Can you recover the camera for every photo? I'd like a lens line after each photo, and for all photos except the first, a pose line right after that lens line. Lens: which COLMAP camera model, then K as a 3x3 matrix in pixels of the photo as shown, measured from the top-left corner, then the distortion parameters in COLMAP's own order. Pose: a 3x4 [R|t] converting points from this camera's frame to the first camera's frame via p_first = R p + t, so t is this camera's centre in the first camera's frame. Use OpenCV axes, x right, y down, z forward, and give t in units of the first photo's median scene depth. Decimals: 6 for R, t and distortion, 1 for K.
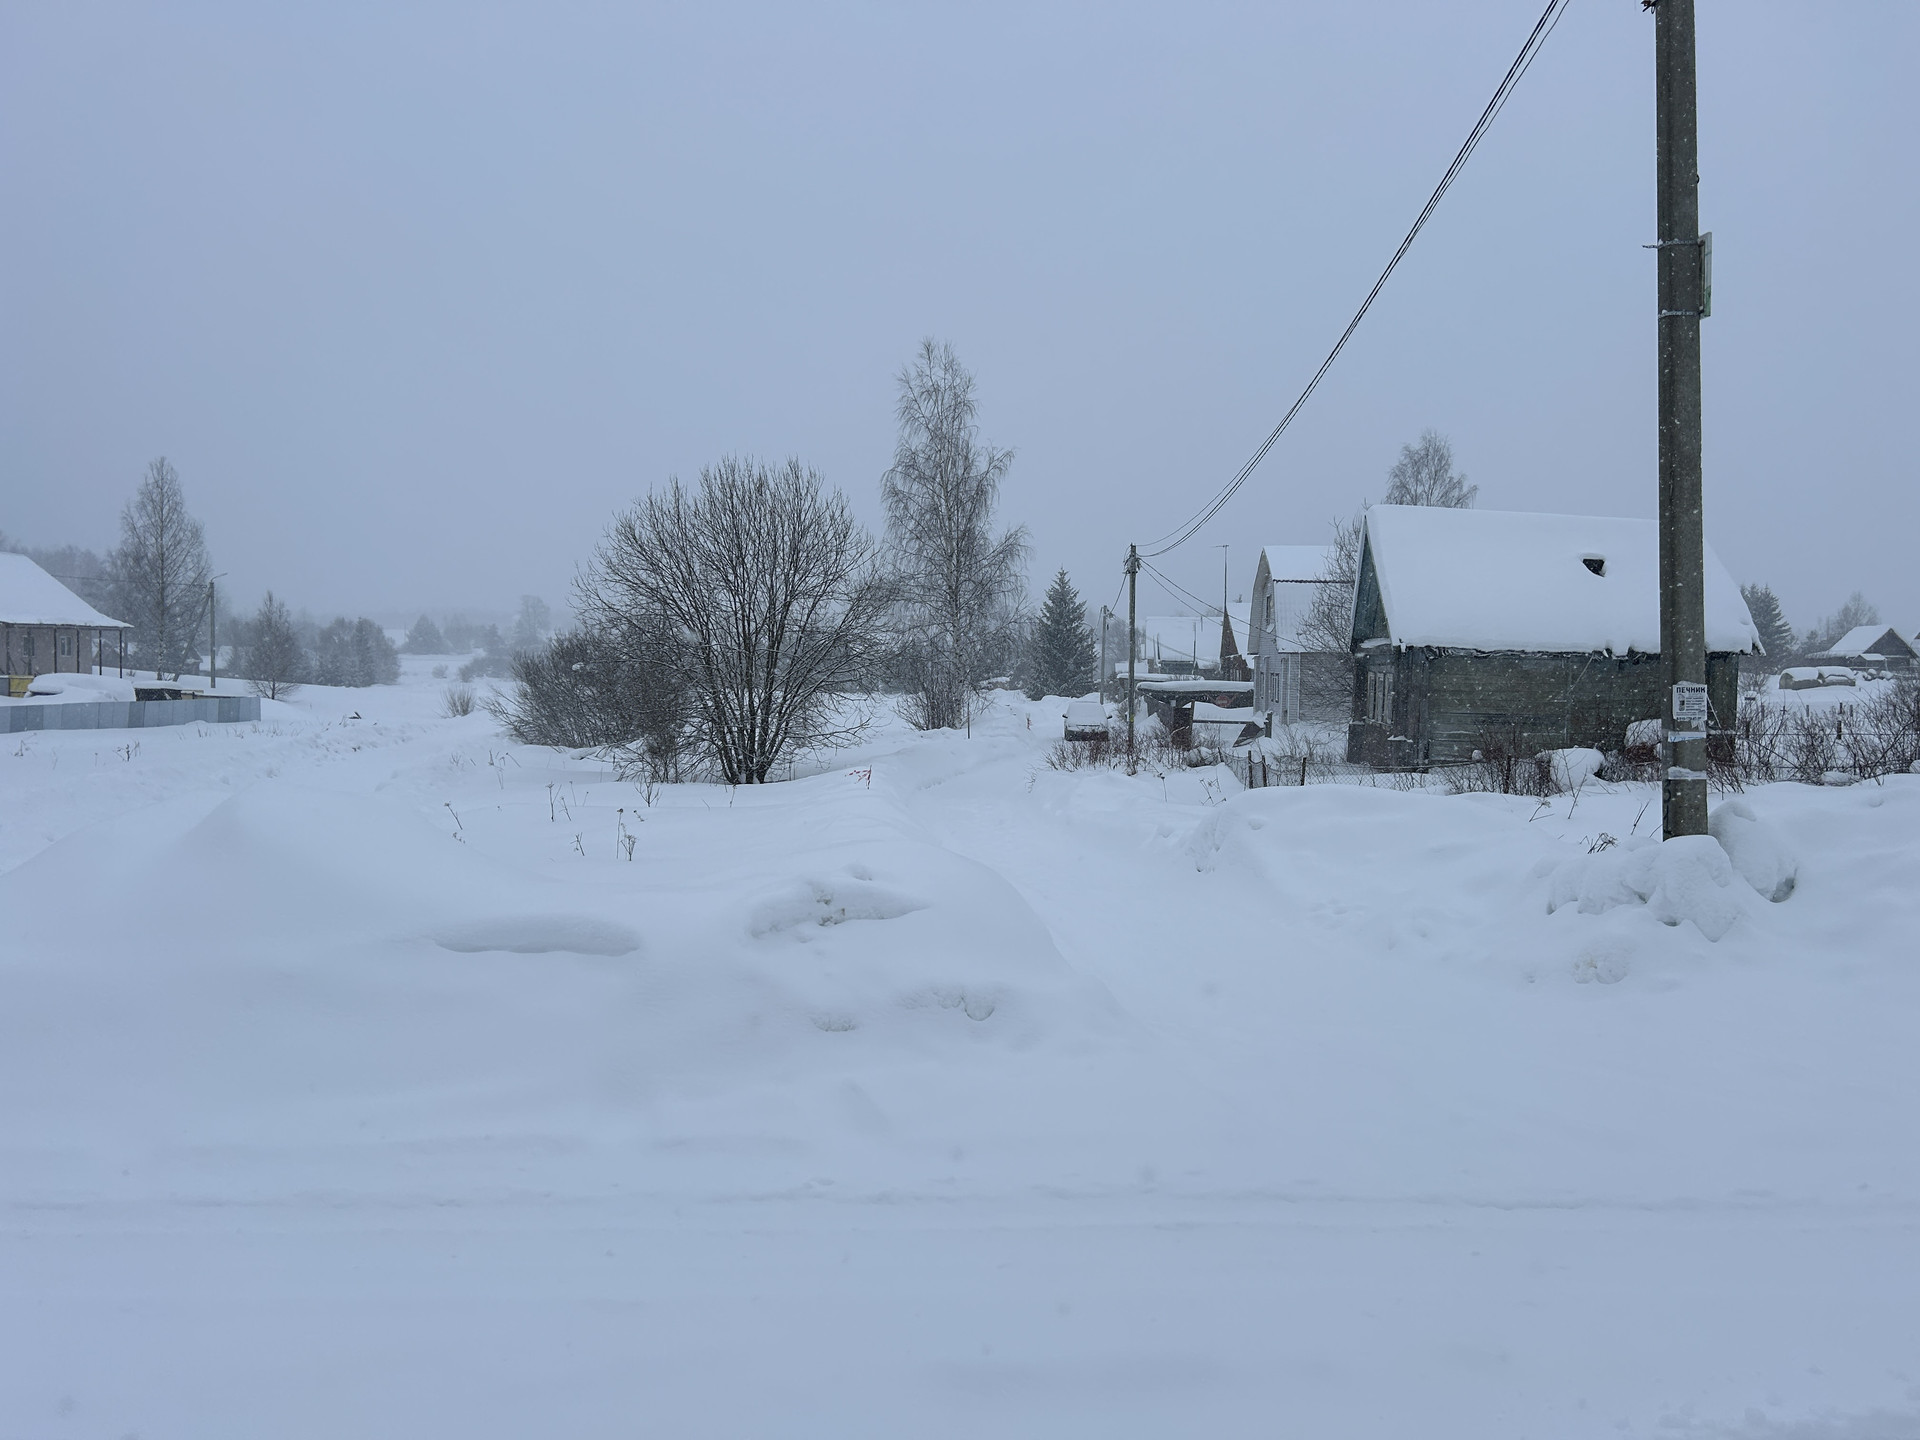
lens RADIAL K [[1440.9, 0, 957.1], [0, 1440.9, 750.3], [0, 0, 1]] dist [-0.014260, 0.001396]
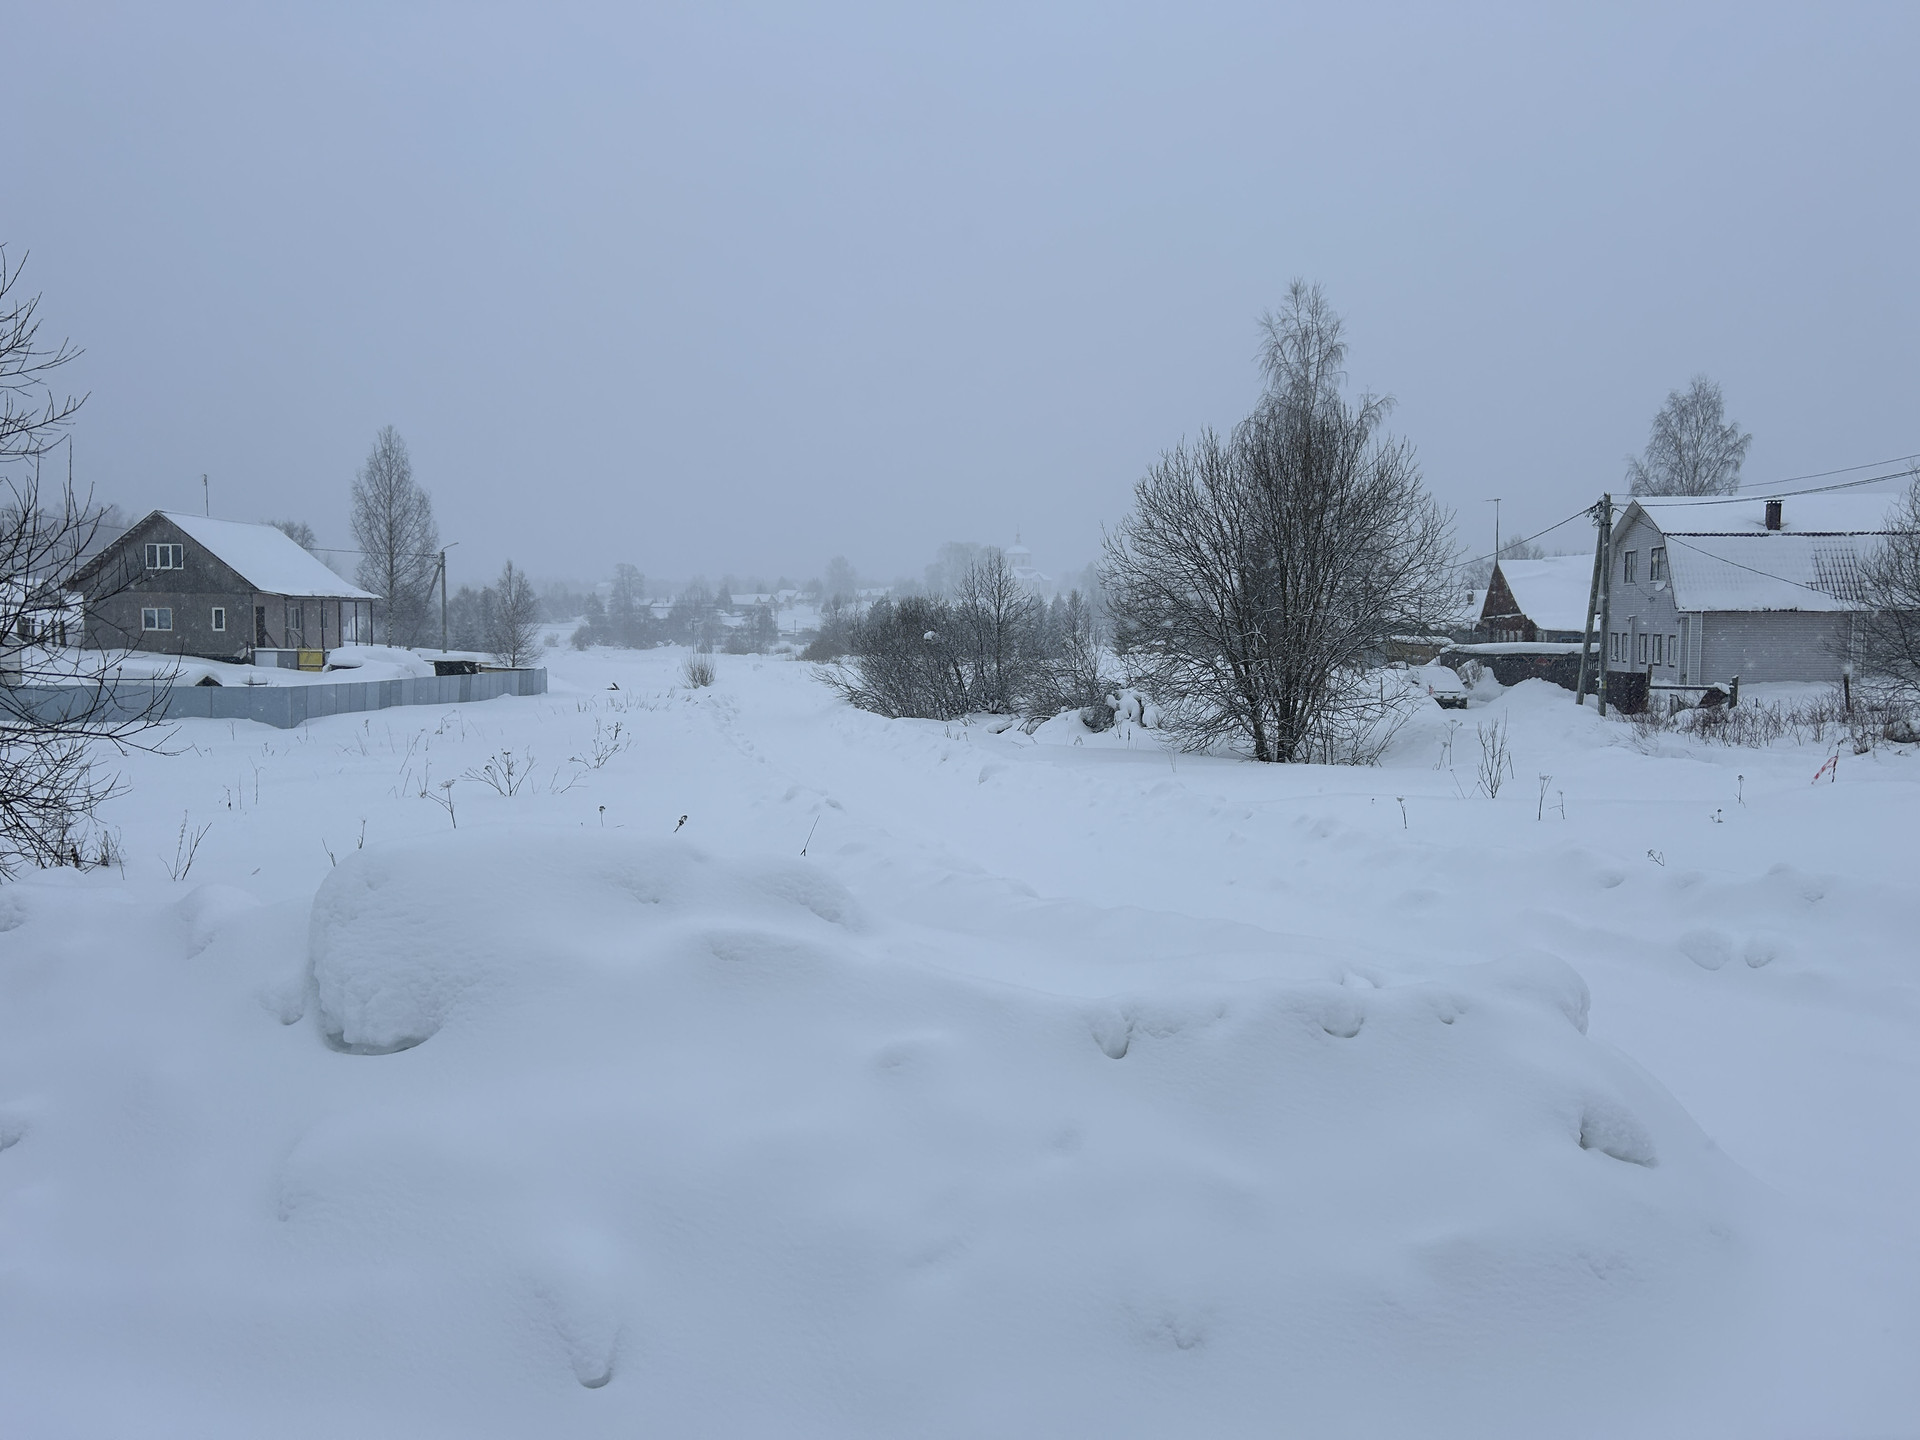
lens RADIAL K [[1440.9, 0, 953.7], [0, 1440.9, 712.4], [0, 0, 1]] dist [-0.014260, 0.001396]
pose [[0.998628, -0.007118, -0.051886, -0.167779], [0.007046, 0.999974, -0.001558, -0.004499], [0.051896, 0.001190, 0.998652, 0.049066]]
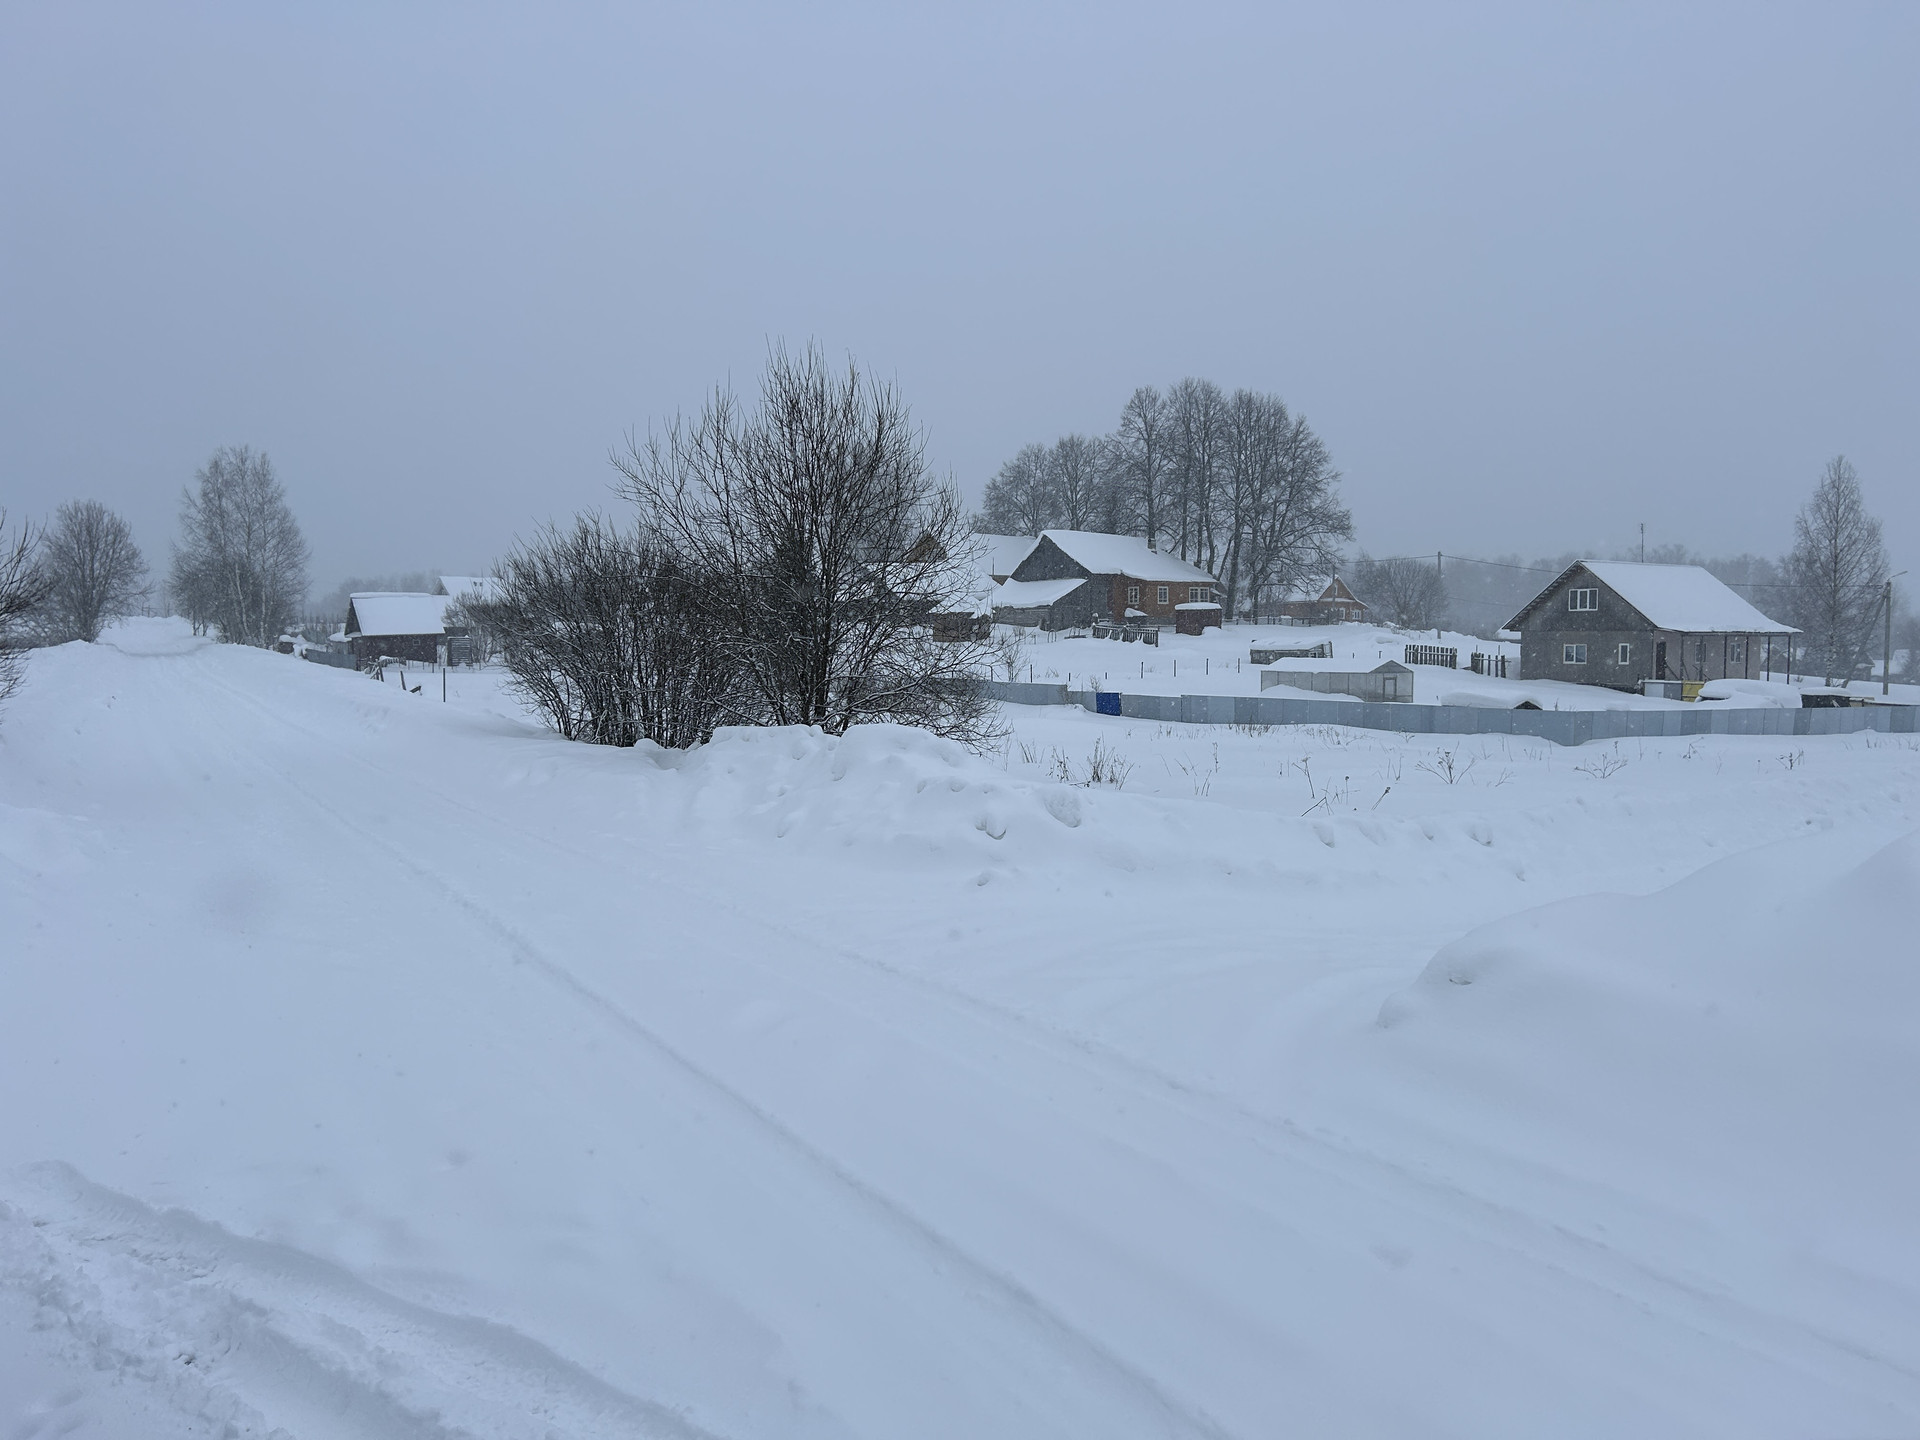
lens RADIAL K [[1440.9, 0, 957.5], [0, 1440.9, 719.1], [0, 0, 1]] dist [-0.014260, 0.001396]
pose [[0.495686, 0.023472, -0.868184, -0.006442], [-0.045010, 0.998986, 0.001310, -0.001553], [0.867335, 0.038427, 0.496240, 0.011549]]
